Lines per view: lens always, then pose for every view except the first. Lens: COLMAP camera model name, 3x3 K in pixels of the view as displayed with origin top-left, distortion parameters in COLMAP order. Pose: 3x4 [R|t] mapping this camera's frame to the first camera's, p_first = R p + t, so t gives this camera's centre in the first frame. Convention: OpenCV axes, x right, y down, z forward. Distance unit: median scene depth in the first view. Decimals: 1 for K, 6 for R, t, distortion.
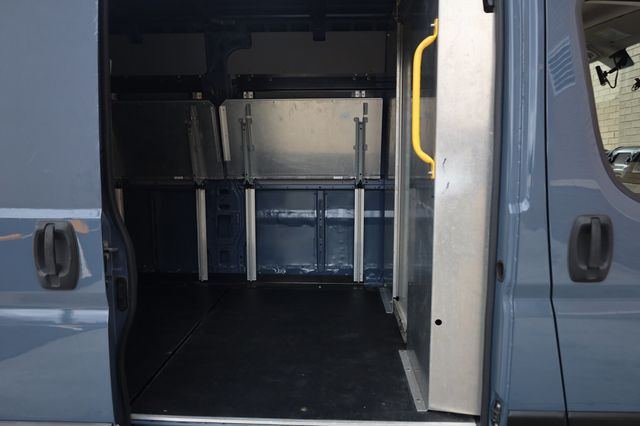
lens RADIAL K [[435.3, 0, 322.1], [0, 435.3, 211.5], [0, 0, 1]] dist [0.004042, -0.005278]
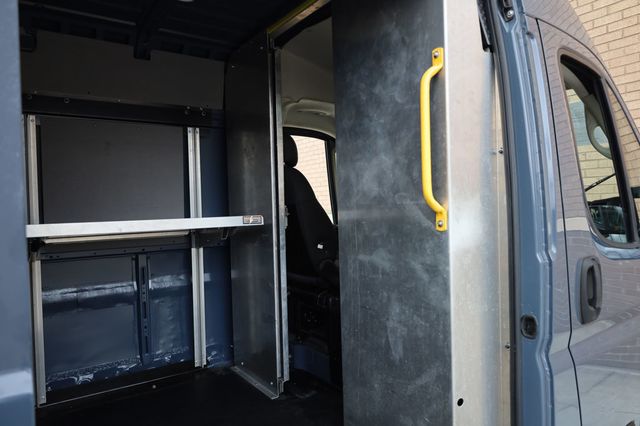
lens RADIAL K [[435.3, 0, 320.9], [0, 435.3, 211.6], [0, 0, 1]] dist [0.004042, -0.005278]
pose [[0.798248, -0.028253, 0.601665, -0.210489], [0.095824, 0.992134, -0.080545, -0.031330], [-0.594657, 0.121949, 0.794677, 0.220521]]
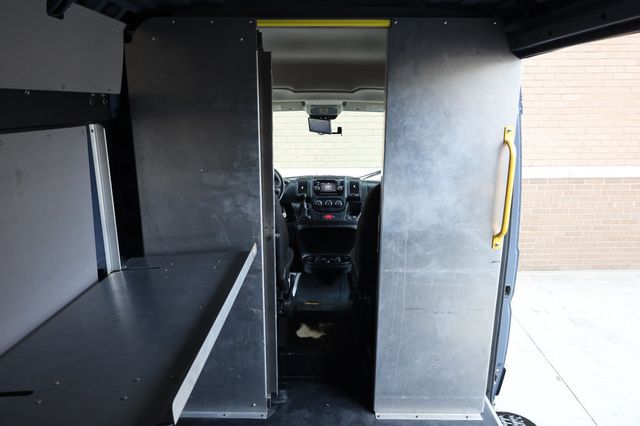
lens RADIAL K [[435.3, 0, 320.7], [0, 435.3, 215.2], [0, 0, 1]] dist [0.004042, -0.005278]
pose [[-0.012203, -0.245011, 0.969444, -0.448876], [0.120442, 0.962097, 0.244670, -0.257806], [-0.992645, 0.119747, 0.017769, 0.702373]]
